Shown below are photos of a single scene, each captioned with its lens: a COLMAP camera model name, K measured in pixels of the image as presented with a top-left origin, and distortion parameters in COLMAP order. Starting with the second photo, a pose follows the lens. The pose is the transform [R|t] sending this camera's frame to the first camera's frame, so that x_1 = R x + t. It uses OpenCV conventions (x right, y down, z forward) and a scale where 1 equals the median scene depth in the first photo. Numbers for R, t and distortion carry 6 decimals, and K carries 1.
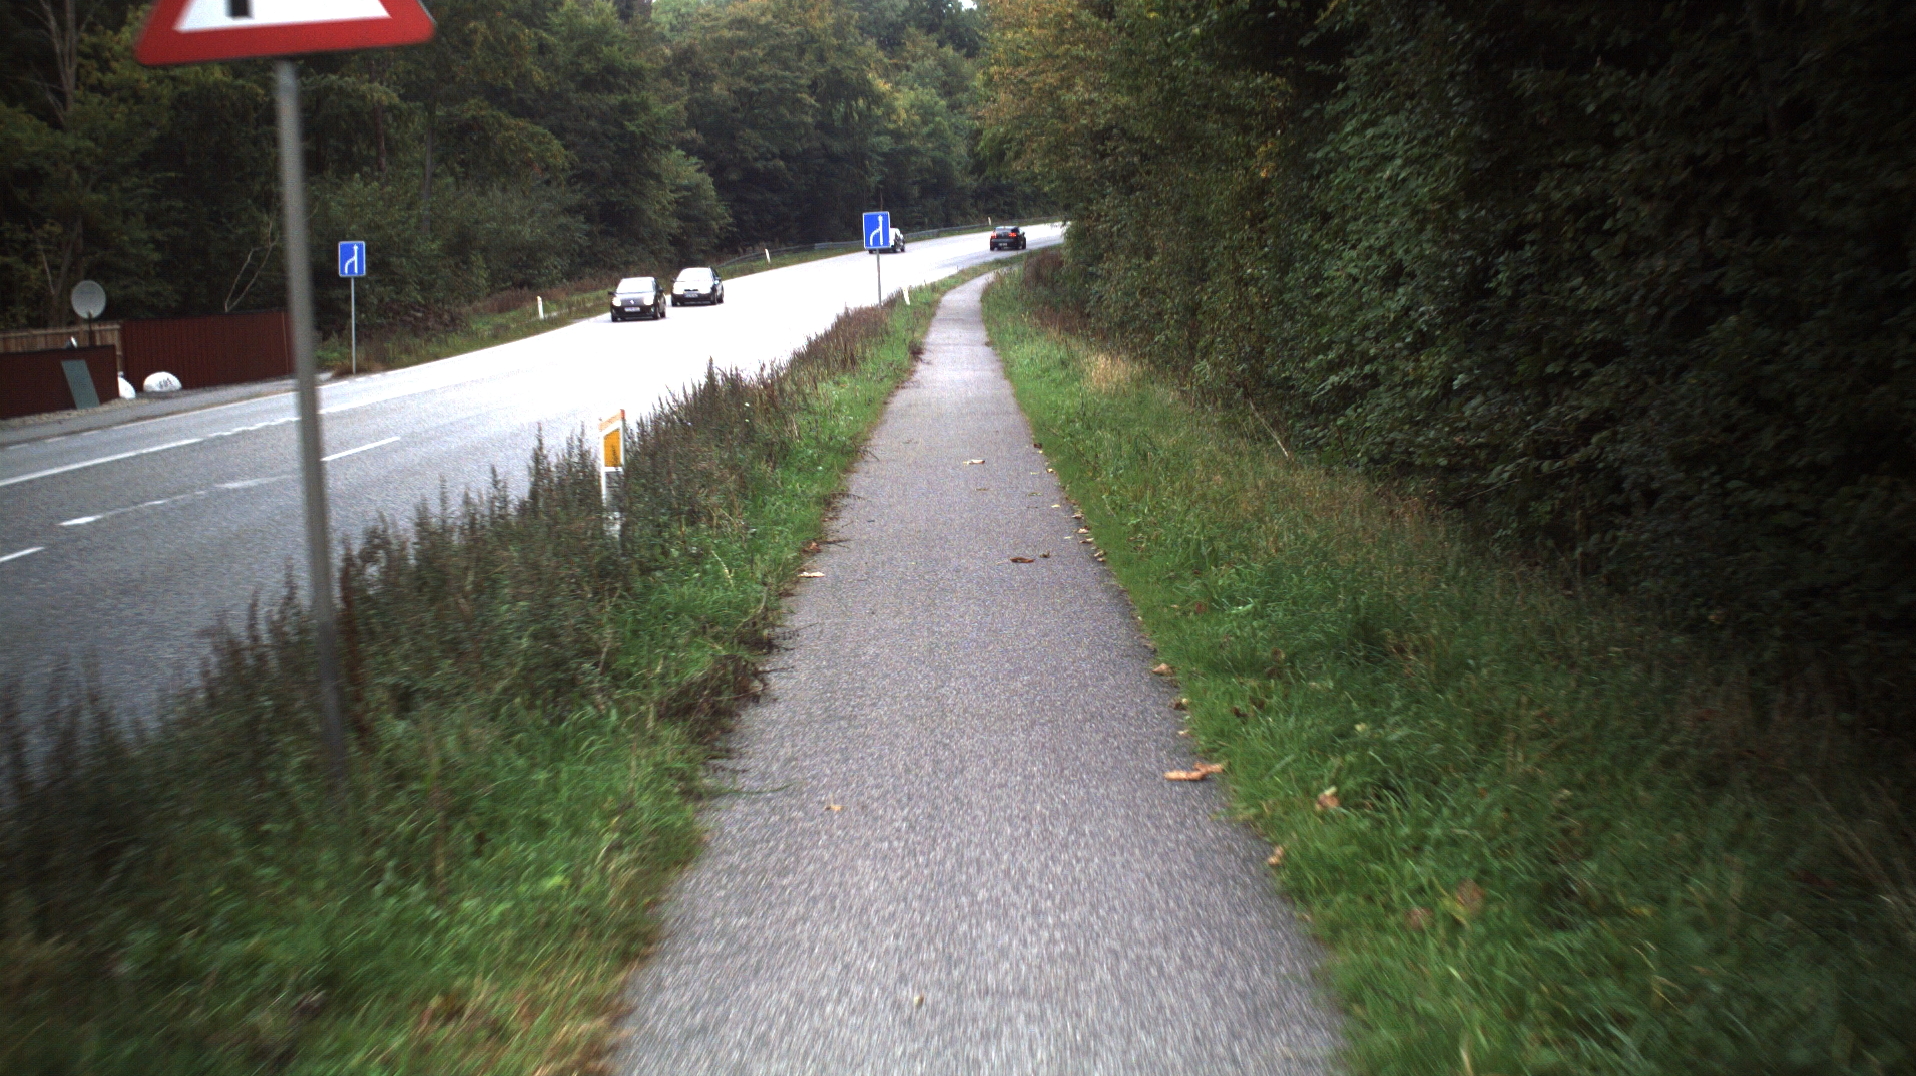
lens RADIAL K [[3183.0, 0, 958.0], [0, 3183.0, 538.0], [0, 0, 1]] dist [-0.228879, 0.010413]
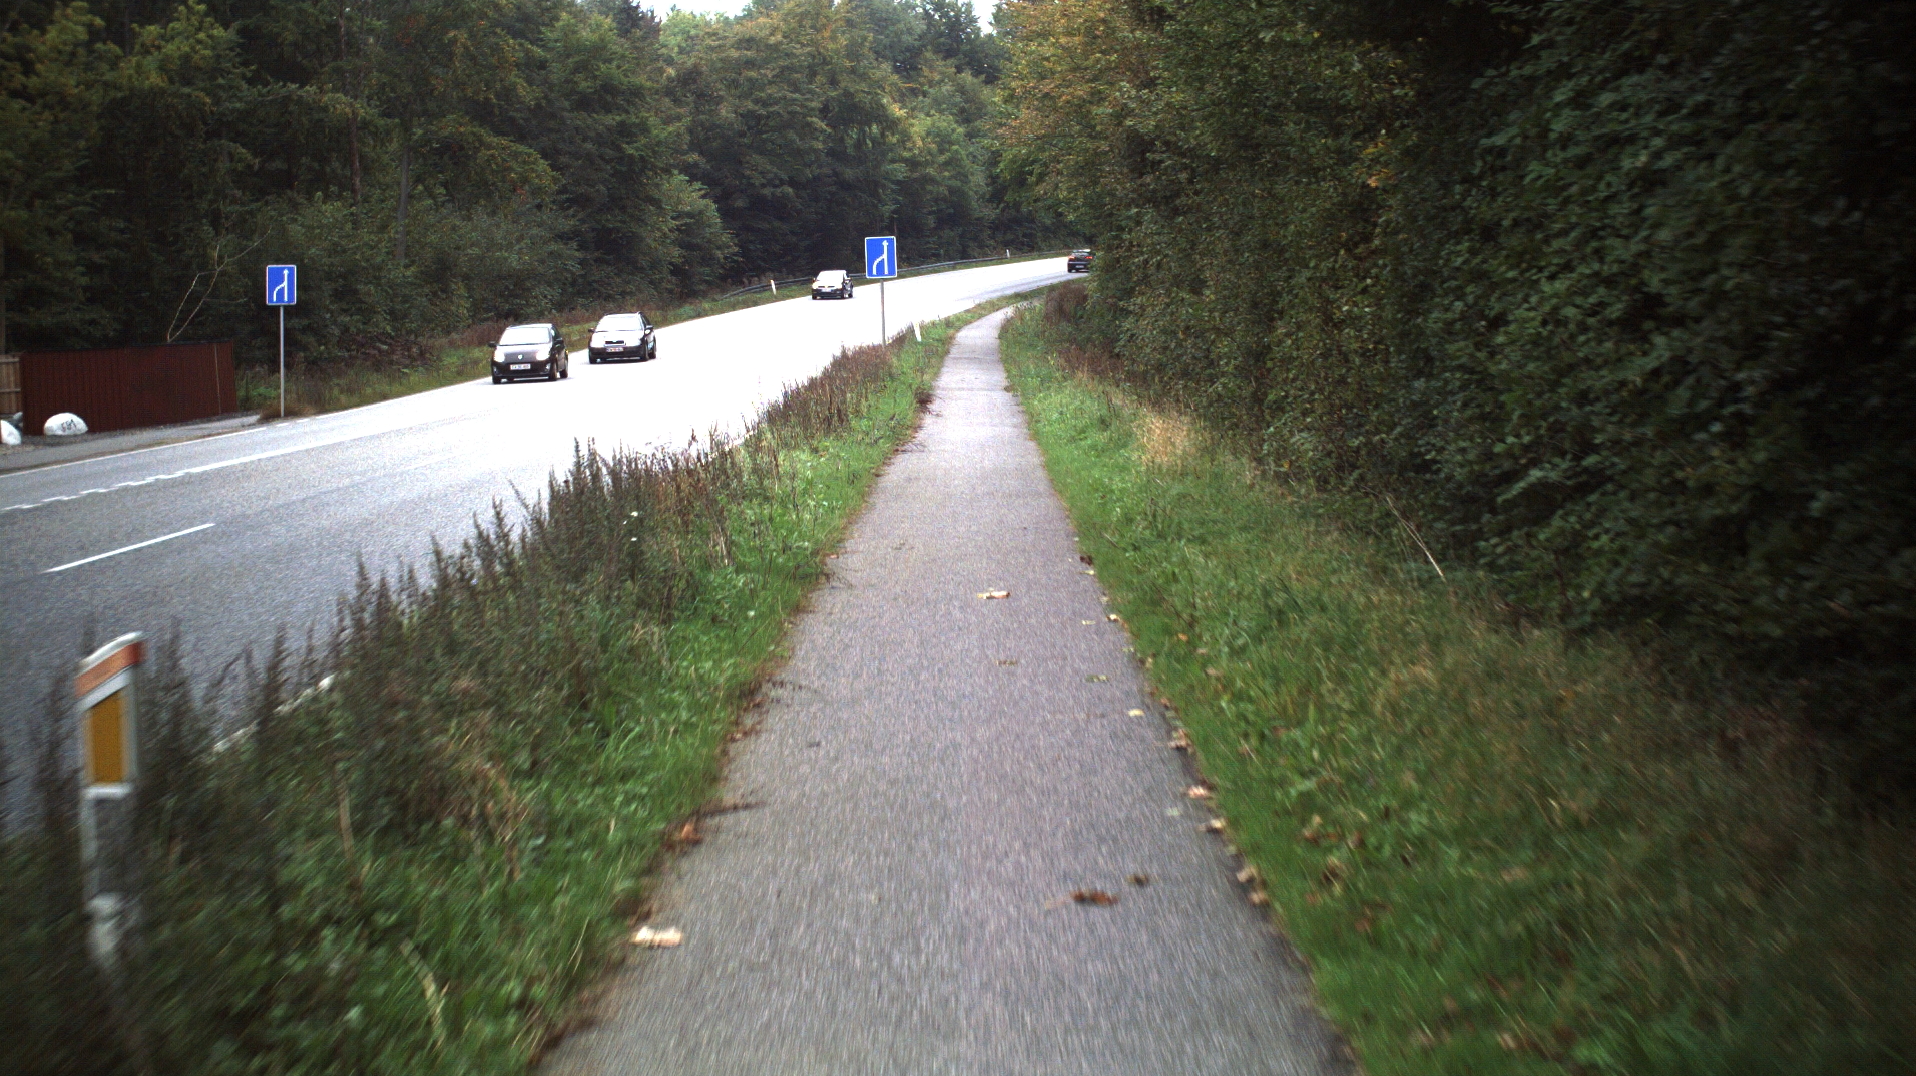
lens RADIAL K [[3183.0, 0, 958.0], [0, 3183.0, 538.0], [0, 0, 1]] dist [-0.228879, 0.010413]
pose [[0.999947, 0.009216, -0.004607, 0.000165], [-0.009264, 0.999901, -0.010591, -0.007994], [0.004509, 0.010633, 0.999933, 0.094850]]
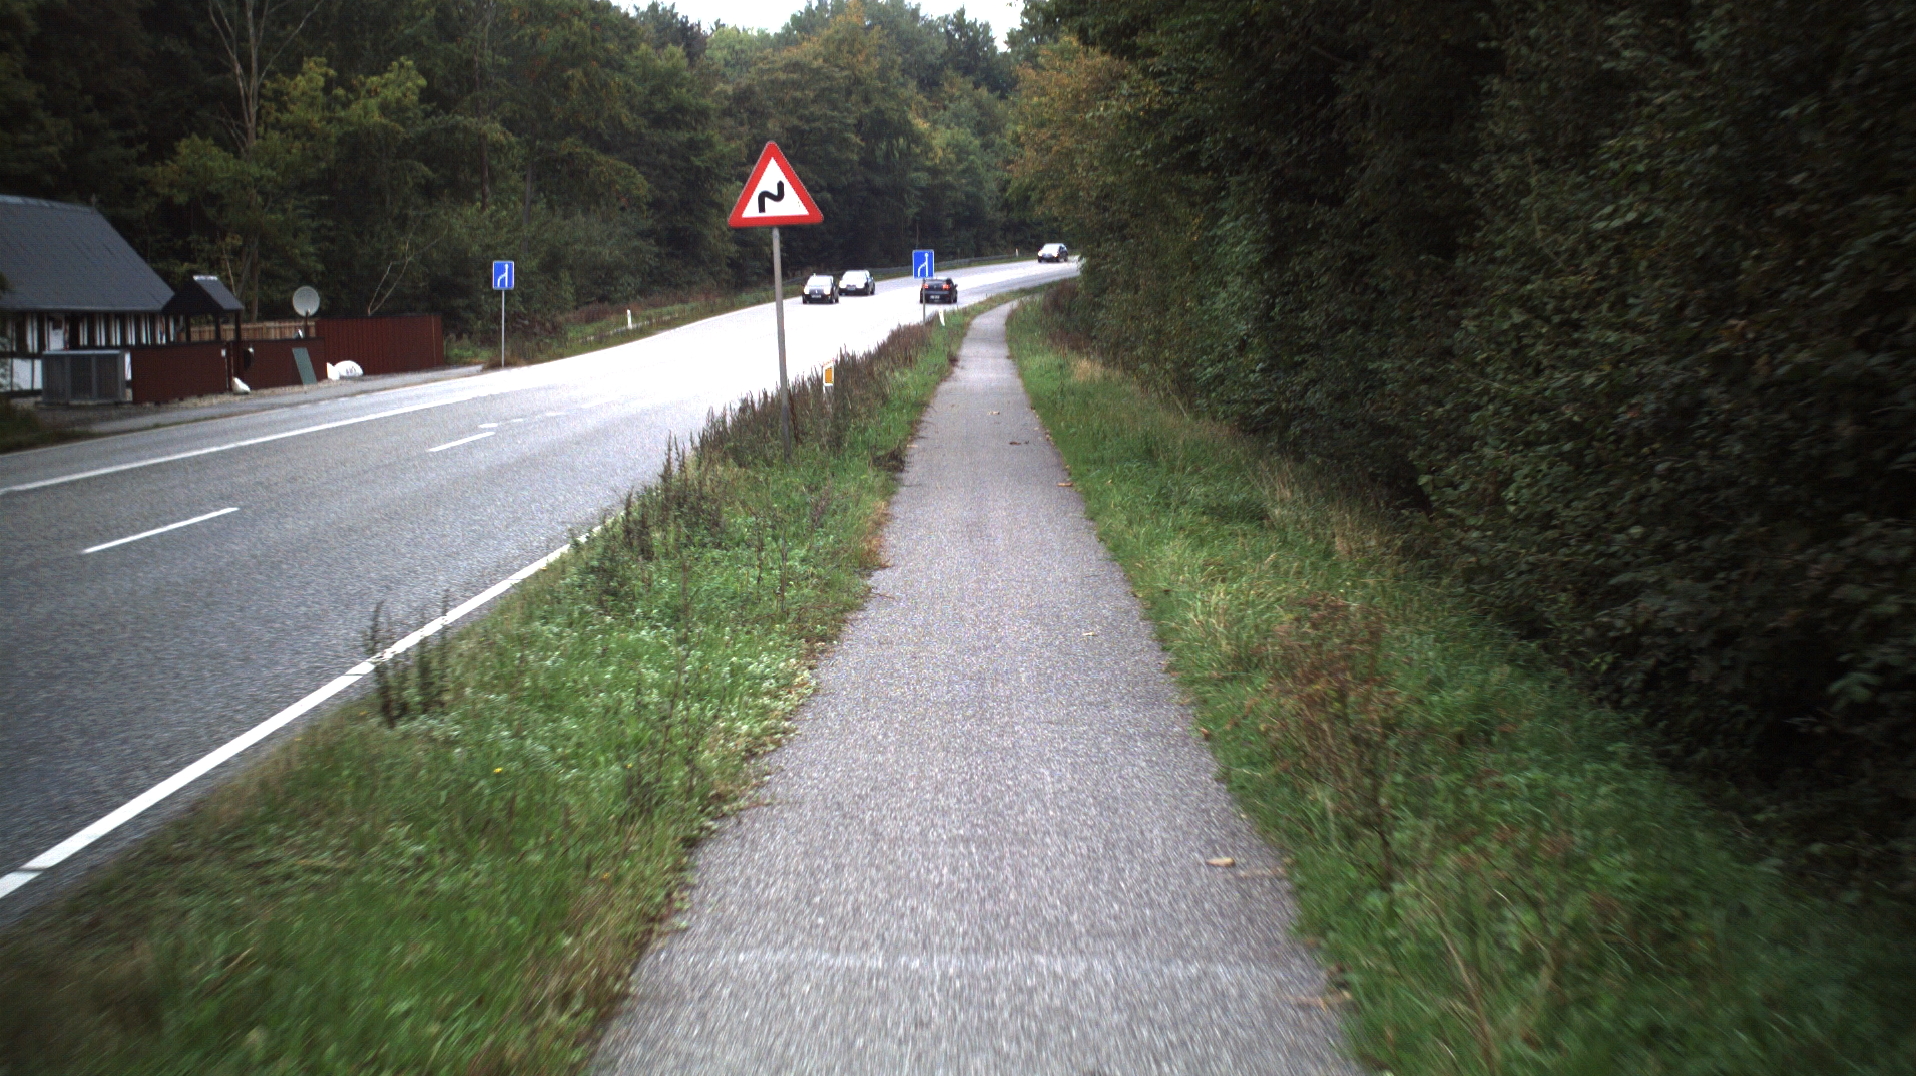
lens RADIAL K [[3183.0, 0, 958.0], [0, 3183.0, 538.0], [0, 0, 1]] dist [-0.228879, 0.010413]
pose [[0.999594, 0.027665, -0.006827, -0.000101], [-0.027720, 0.999583, -0.008115, 0.015663], [0.006600, 0.008301, 0.999944, -0.189362]]
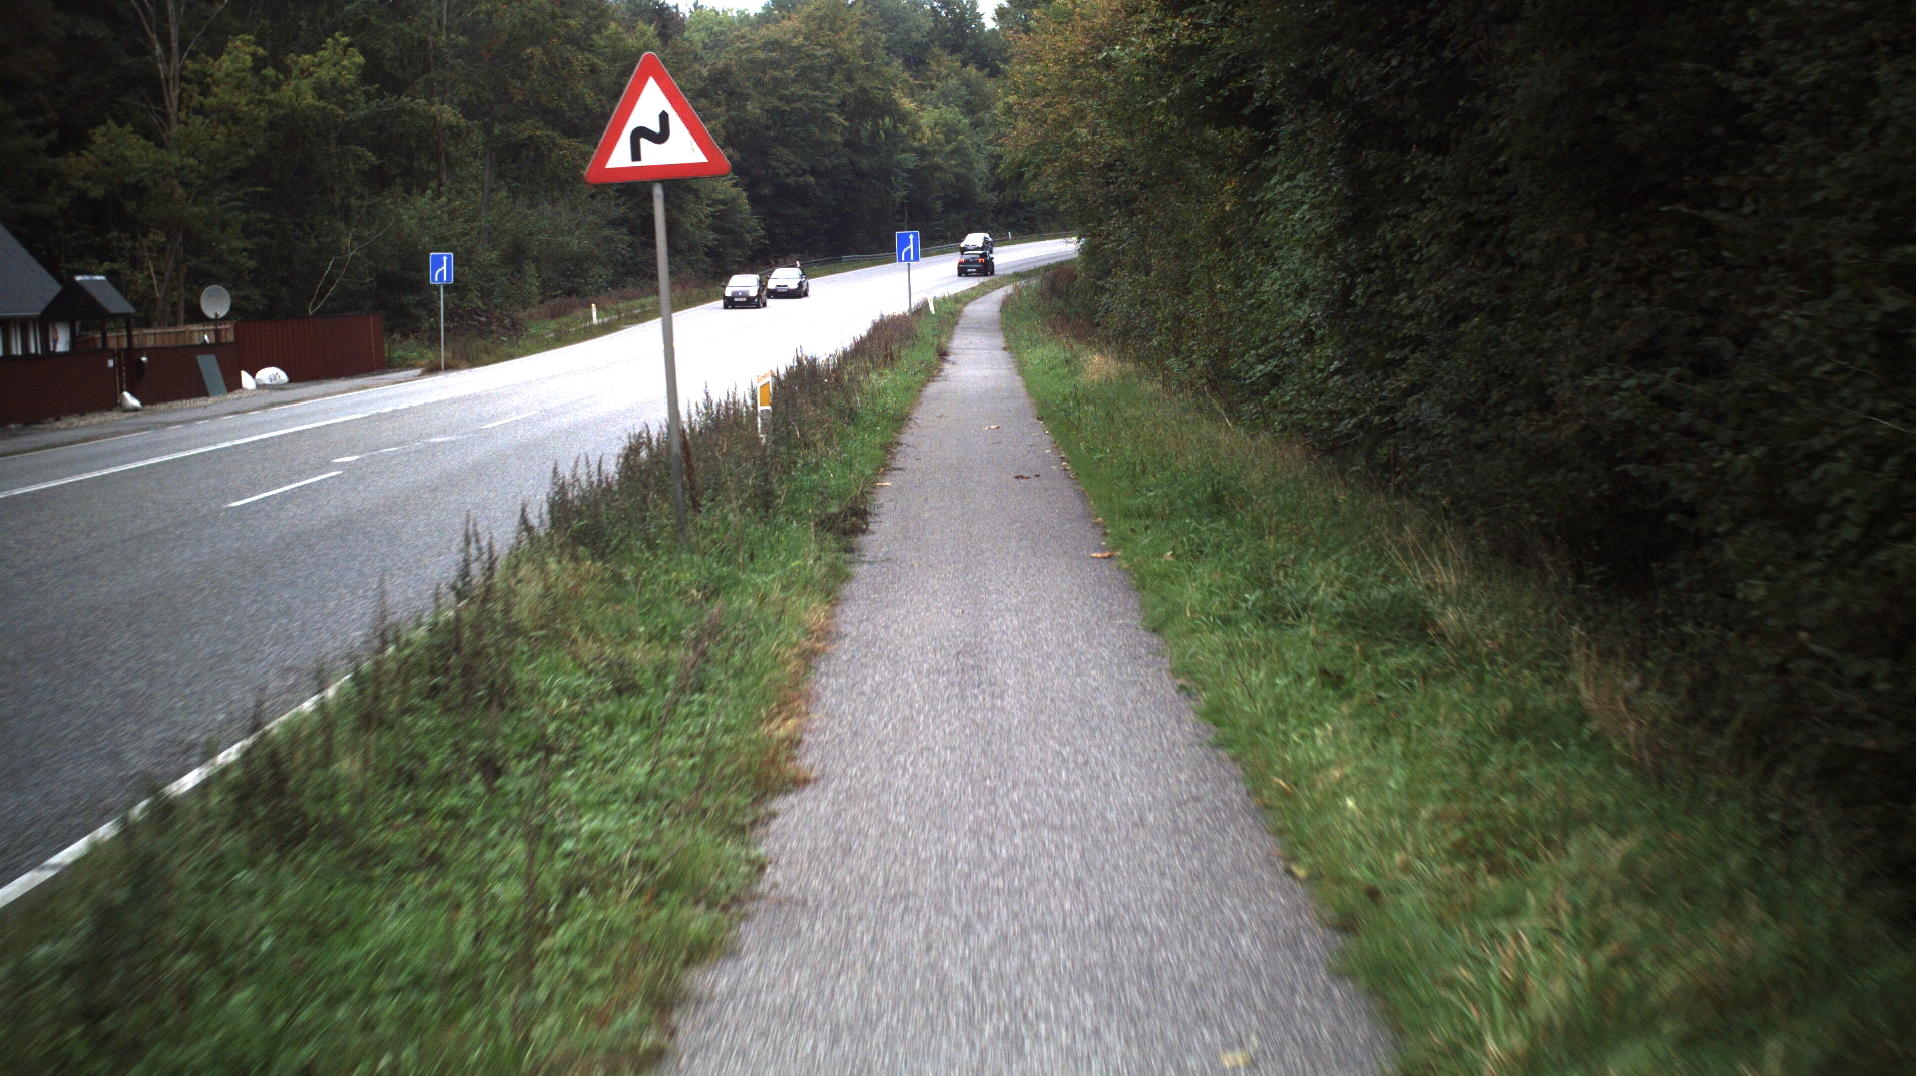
lens RADIAL K [[3183.0, 0, 958.0], [0, 3183.0, 538.0], [0, 0, 1]] dist [-0.228879, 0.010413]
pose [[0.999947, 0.008540, -0.005828, -0.000202], [-0.008561, 0.999957, -0.003614, 0.007698], [0.005797, 0.003664, 0.999976, -0.094690]]
